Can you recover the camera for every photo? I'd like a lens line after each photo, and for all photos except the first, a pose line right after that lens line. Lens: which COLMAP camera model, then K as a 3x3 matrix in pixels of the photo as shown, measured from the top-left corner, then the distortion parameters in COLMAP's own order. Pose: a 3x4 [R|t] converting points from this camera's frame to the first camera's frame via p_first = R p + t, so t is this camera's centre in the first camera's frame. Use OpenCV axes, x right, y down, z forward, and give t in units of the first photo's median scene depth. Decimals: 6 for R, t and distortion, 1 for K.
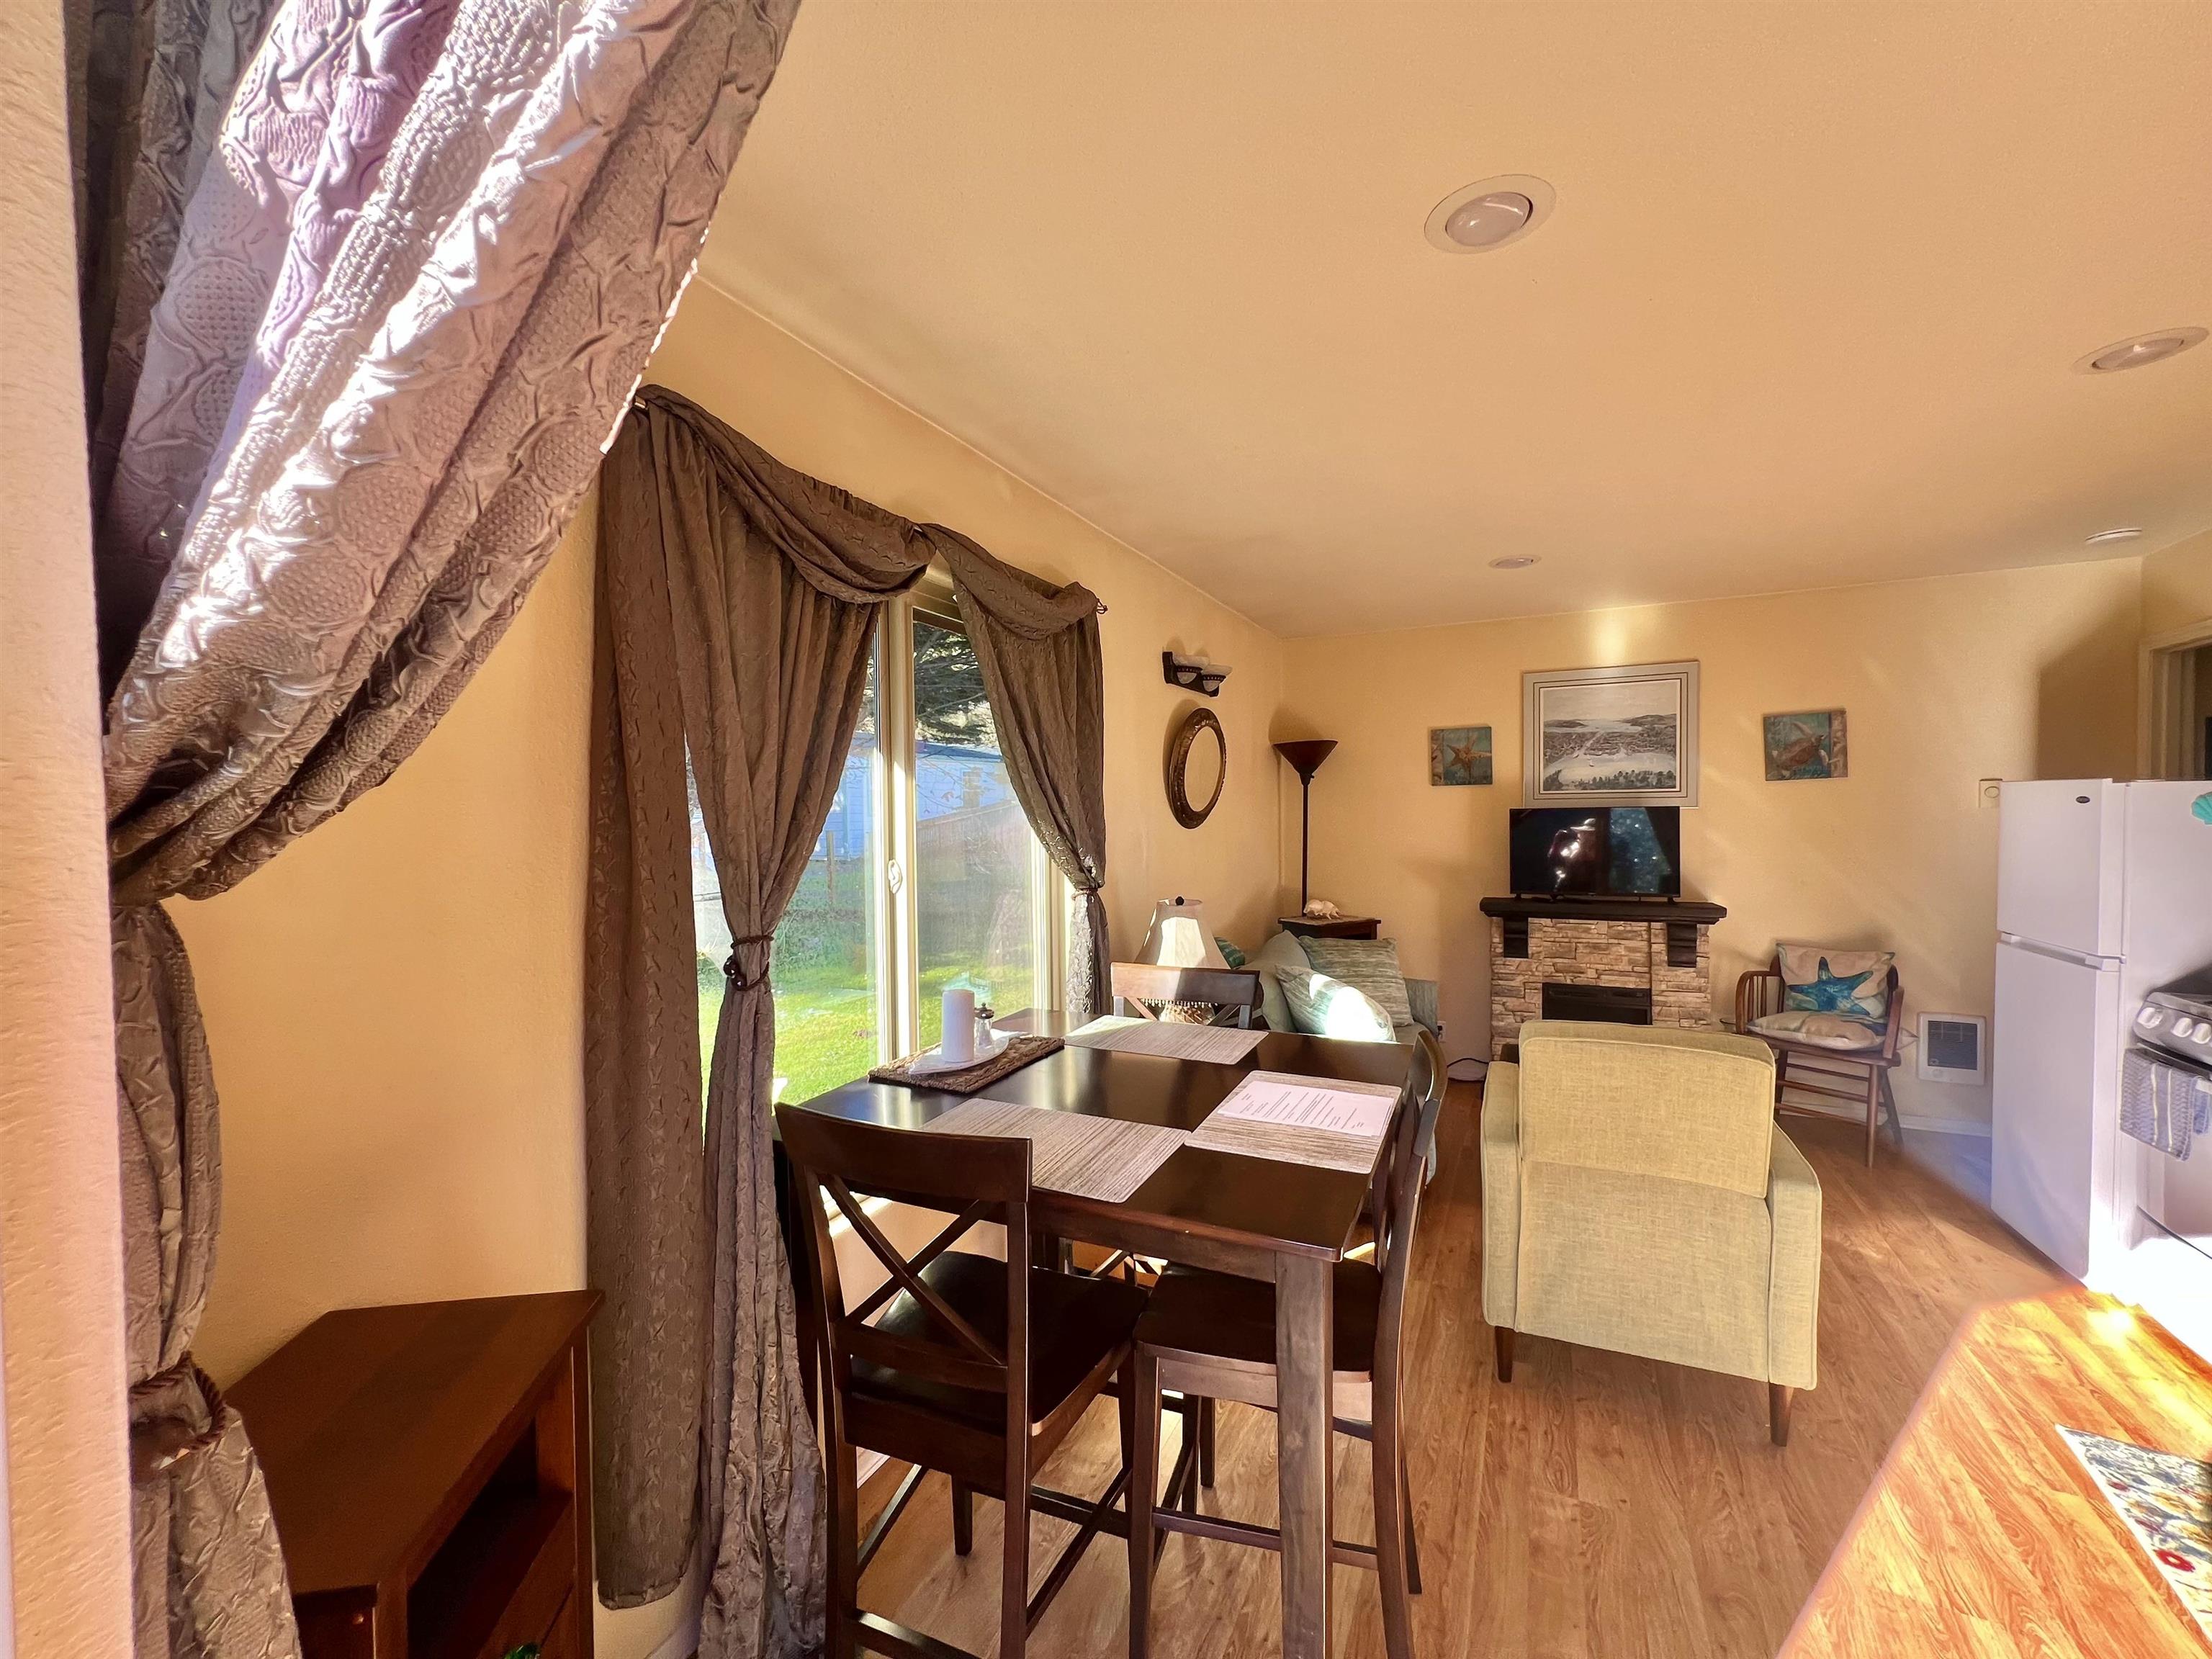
lens RADIAL K [[890.3, 0, 1106.2], [0, 890.3, 833.6], [0, 0, 1]] dist [0.001213, 0.000217]
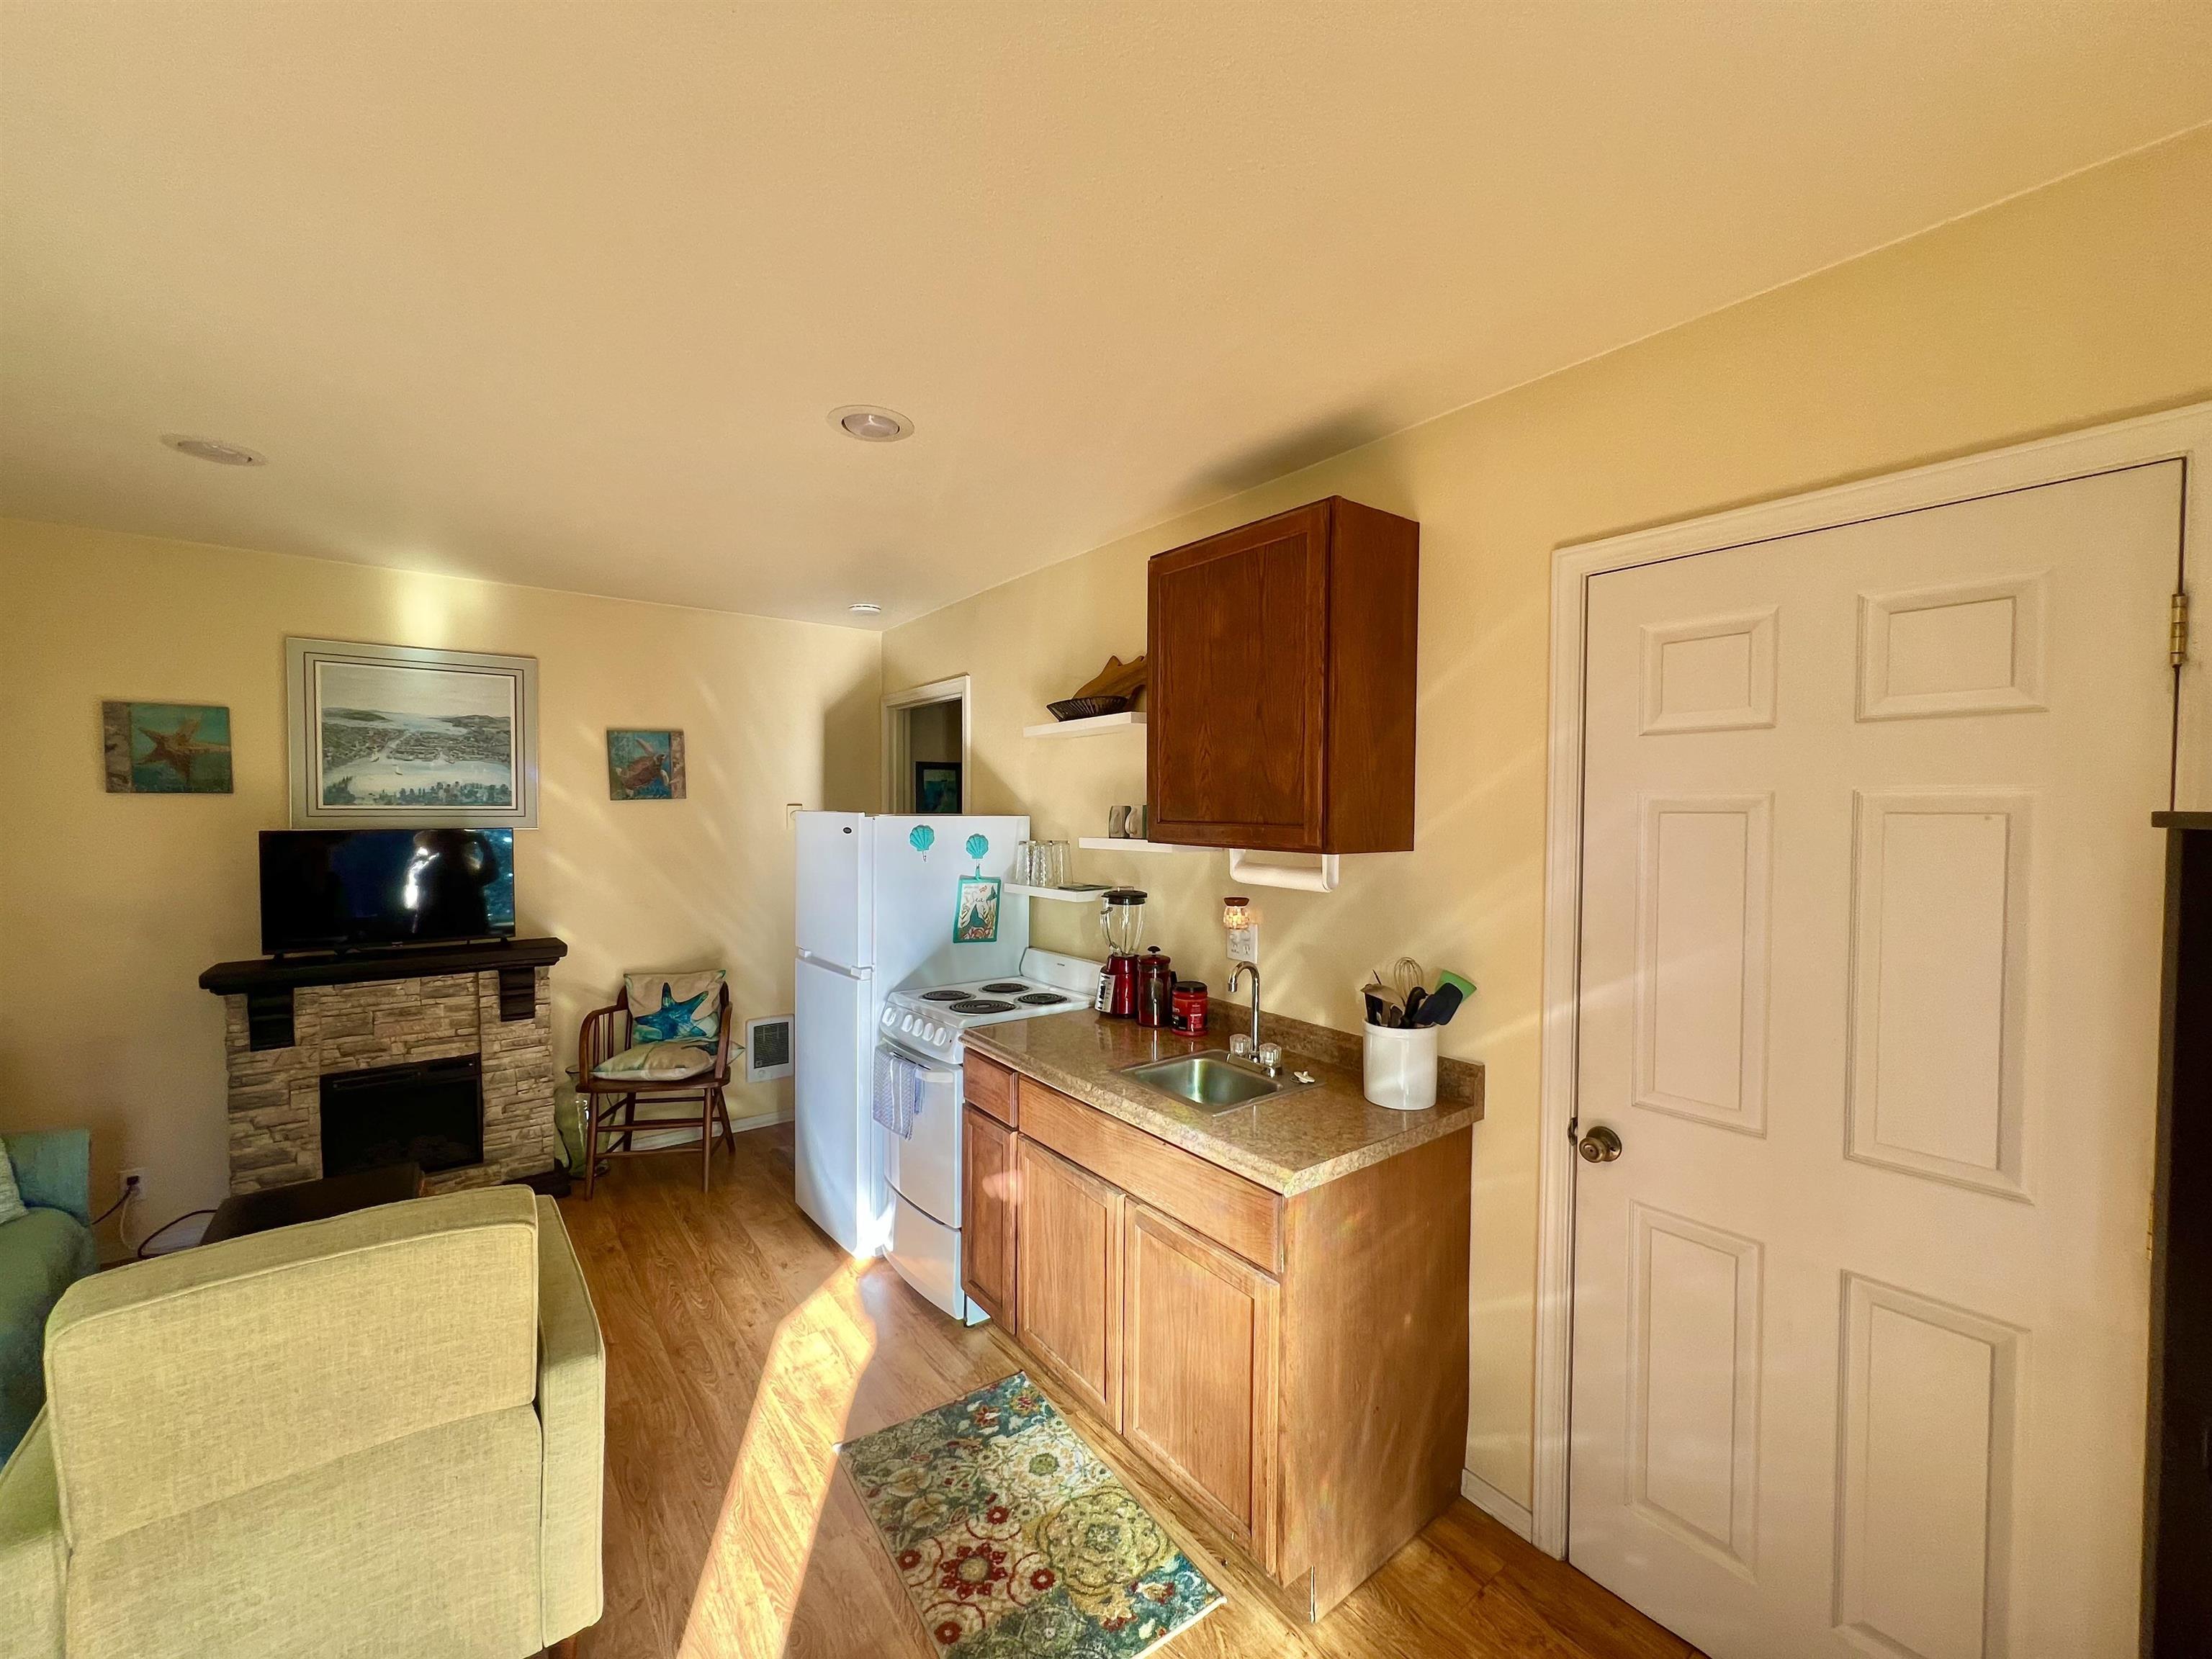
lens RADIAL K [[890.3, 0, 1105.4], [0, 890.3, 831.4], [0, 0, 1]] dist [0.001213, 0.000217]
pose [[0.453119, -0.007738, 0.891416, 0.151644], [0.013822, 0.999903, 0.001654, -0.021441], [-0.891343, 0.011571, 0.453182, 0.126039]]
